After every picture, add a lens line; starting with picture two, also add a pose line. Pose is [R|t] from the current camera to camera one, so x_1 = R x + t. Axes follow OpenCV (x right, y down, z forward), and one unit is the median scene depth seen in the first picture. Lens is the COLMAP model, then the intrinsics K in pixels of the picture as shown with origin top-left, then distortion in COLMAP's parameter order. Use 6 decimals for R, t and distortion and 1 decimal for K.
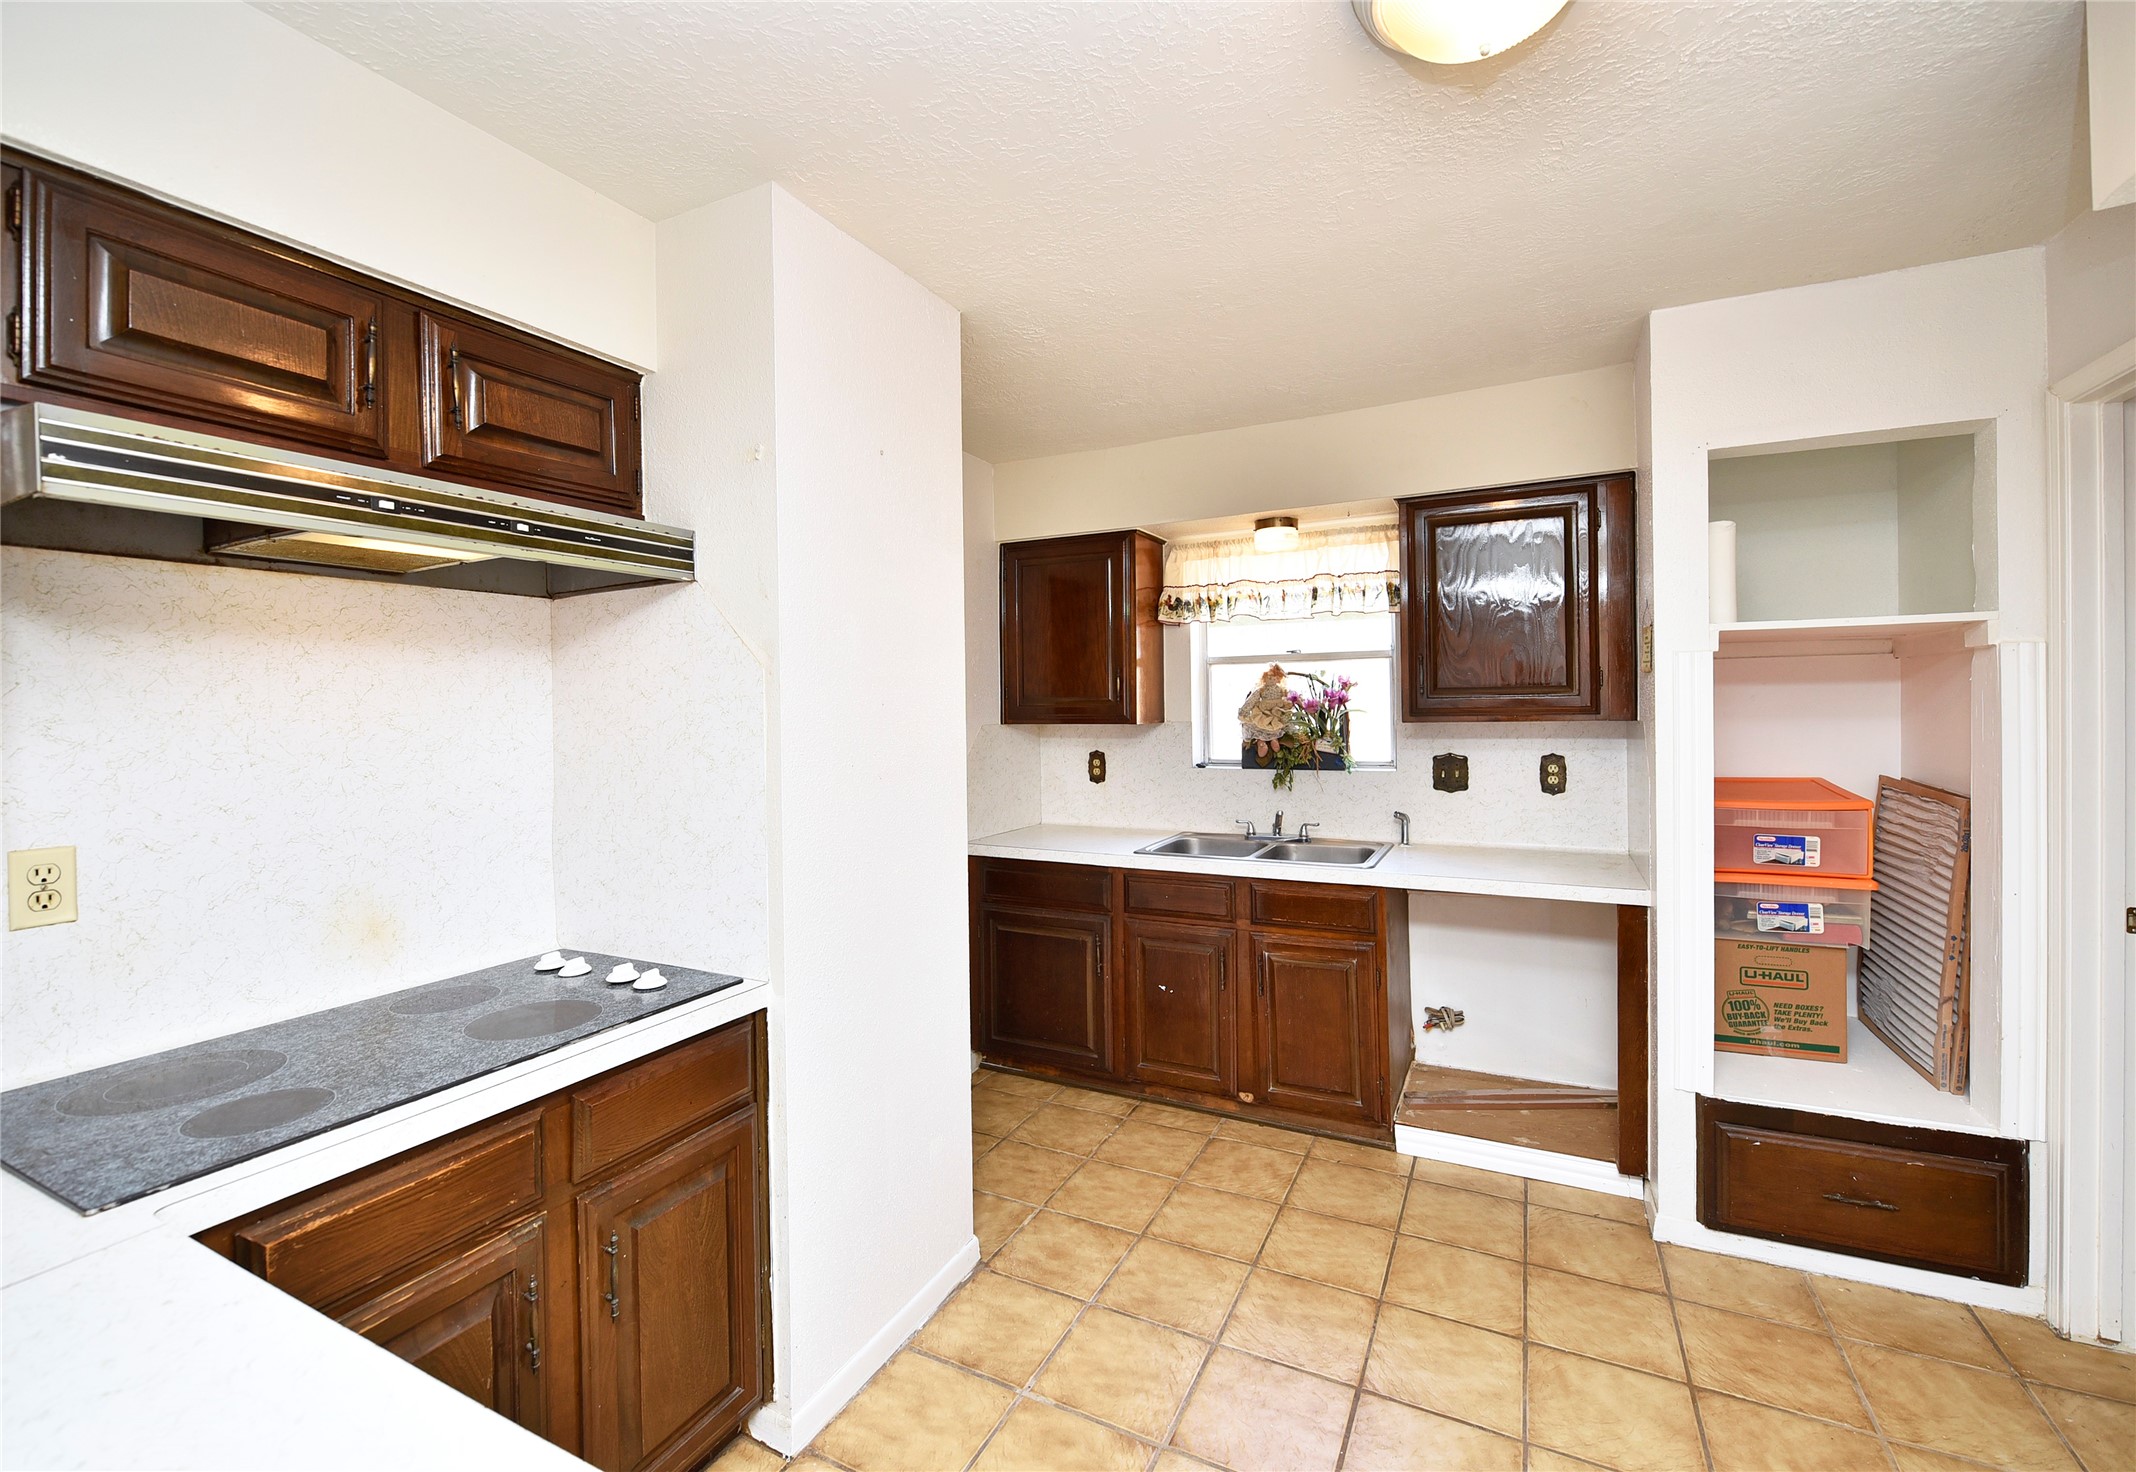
lens RADIAL K [[887.3, 0, 1063.3], [0, 887.3, 714.4], [0, 0, 1]] dist [-0.005037, -0.000422]
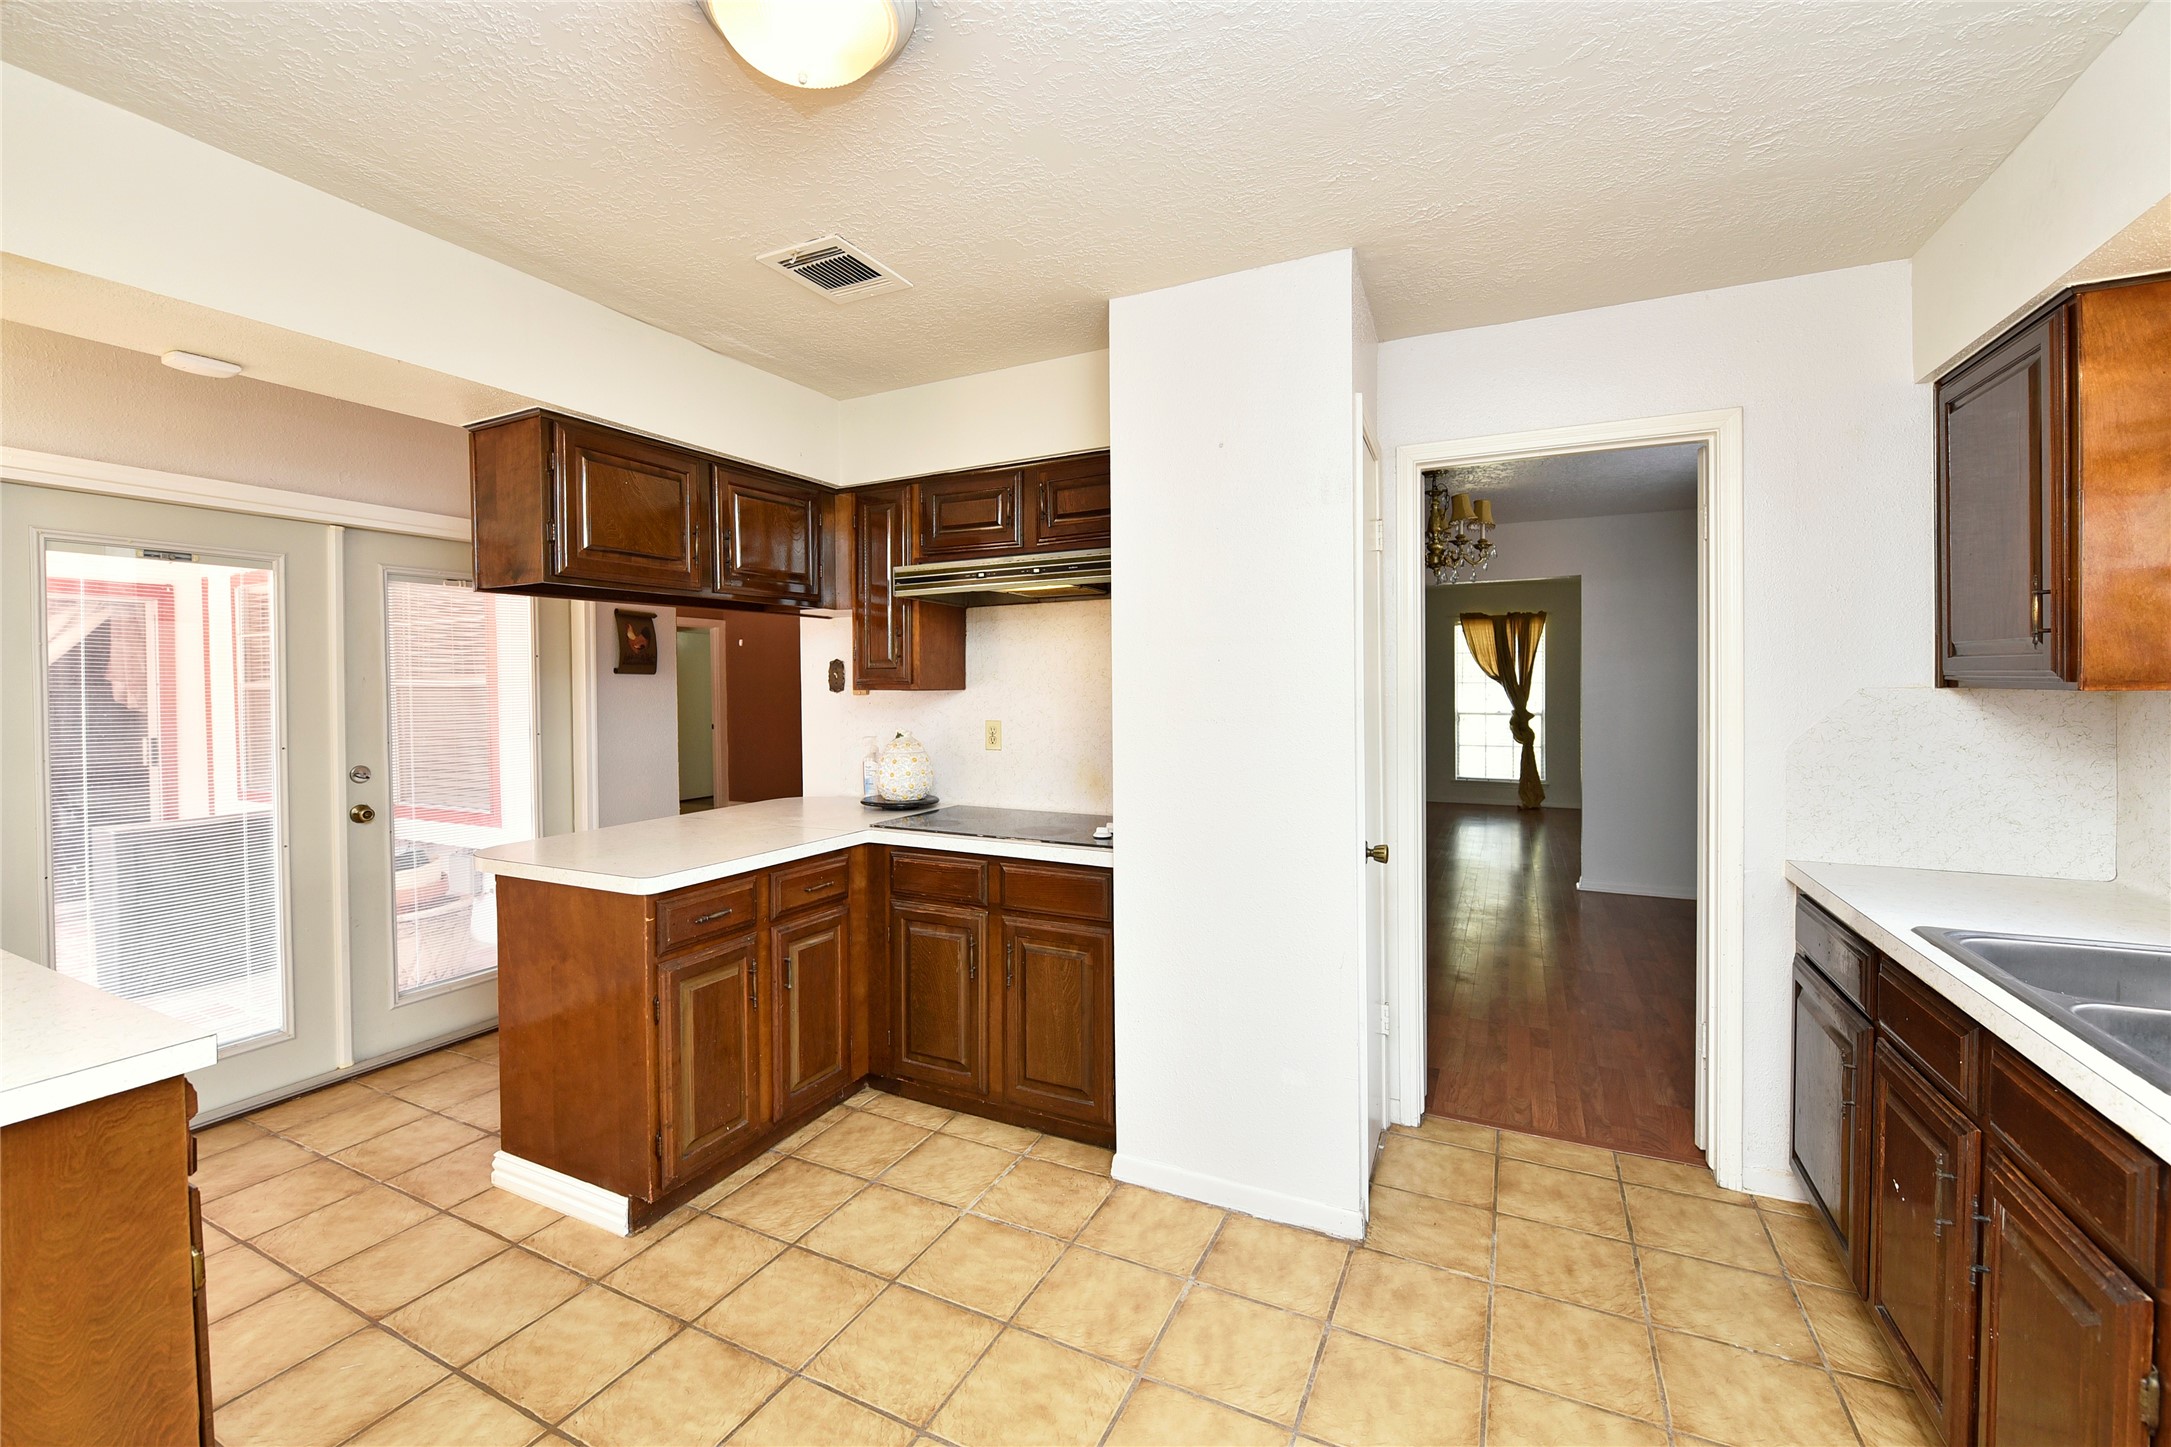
lens RADIAL K [[889.0, 0, 1076.2], [0, 889.0, 701.7], [0, 0, 1]] dist [-0.003194, -0.000493]
pose [[0.019986, 0.030053, -0.999348, 1.108162], [-0.005017, 0.999539, 0.029959, 0.011378], [0.999788, 0.004415, 0.020127, 0.886412]]
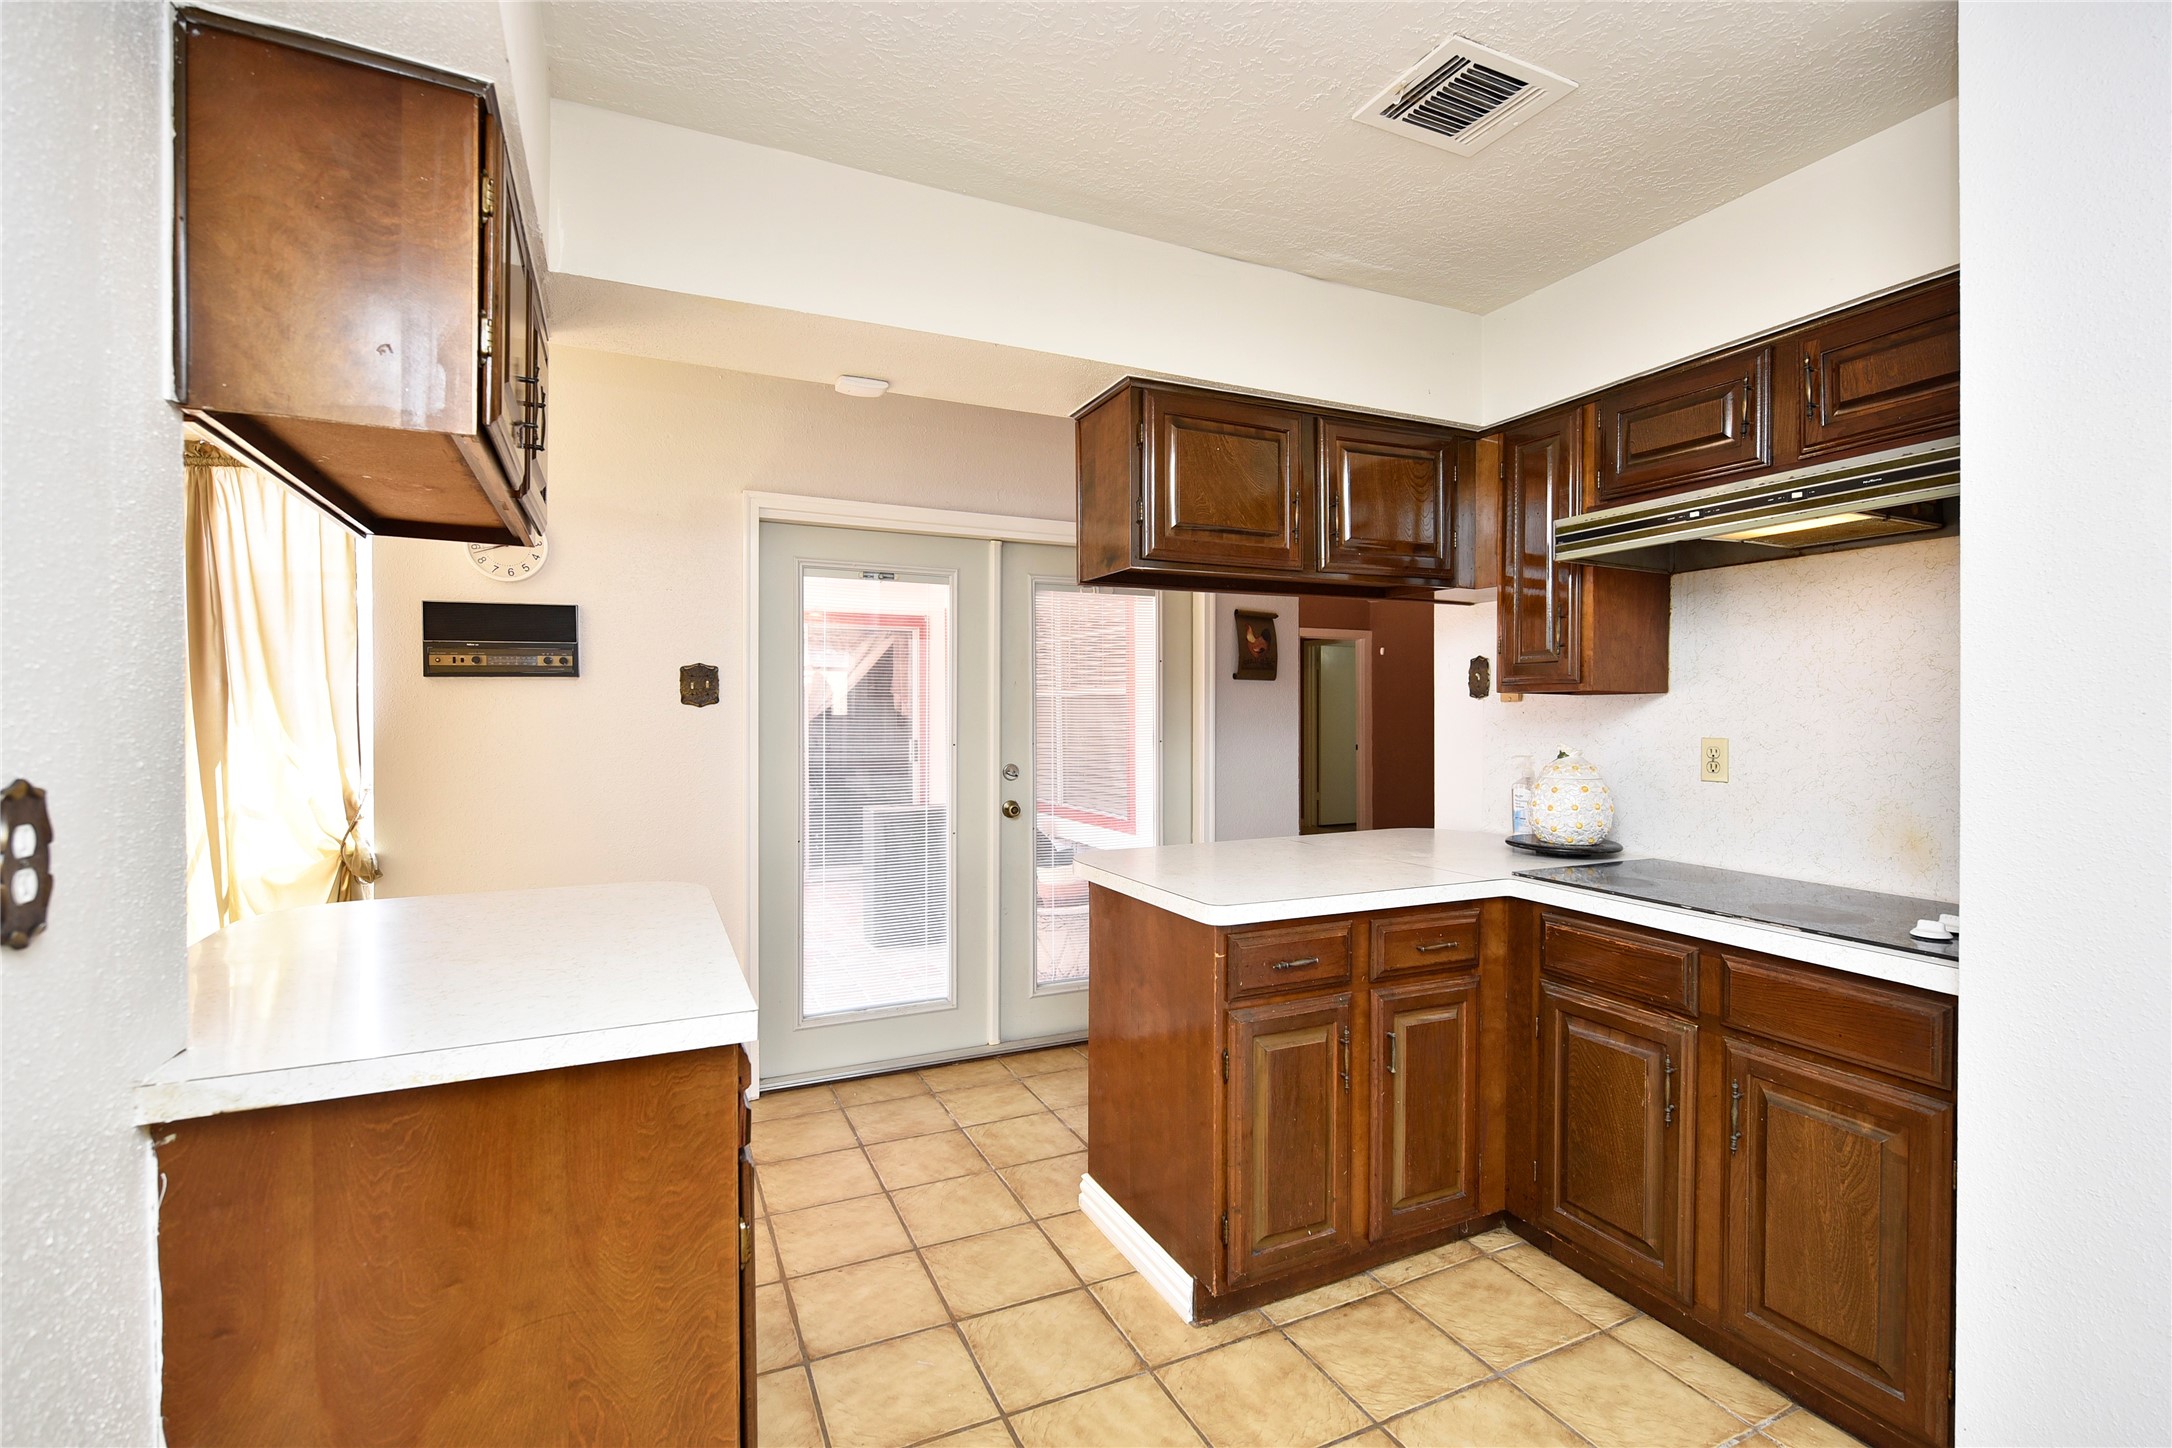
lens RADIAL K [[979.7, 0, 1080.7], [0, 979.7, 716.3], [0, 0, 1]] dist [-0.000985, -0.001195]
pose [[-0.608247, 0.017327, -0.793559, 0.868947], [-0.002416, 0.999717, 0.023679, 0.048855], [0.793744, 0.016320, -0.608033, 0.879408]]
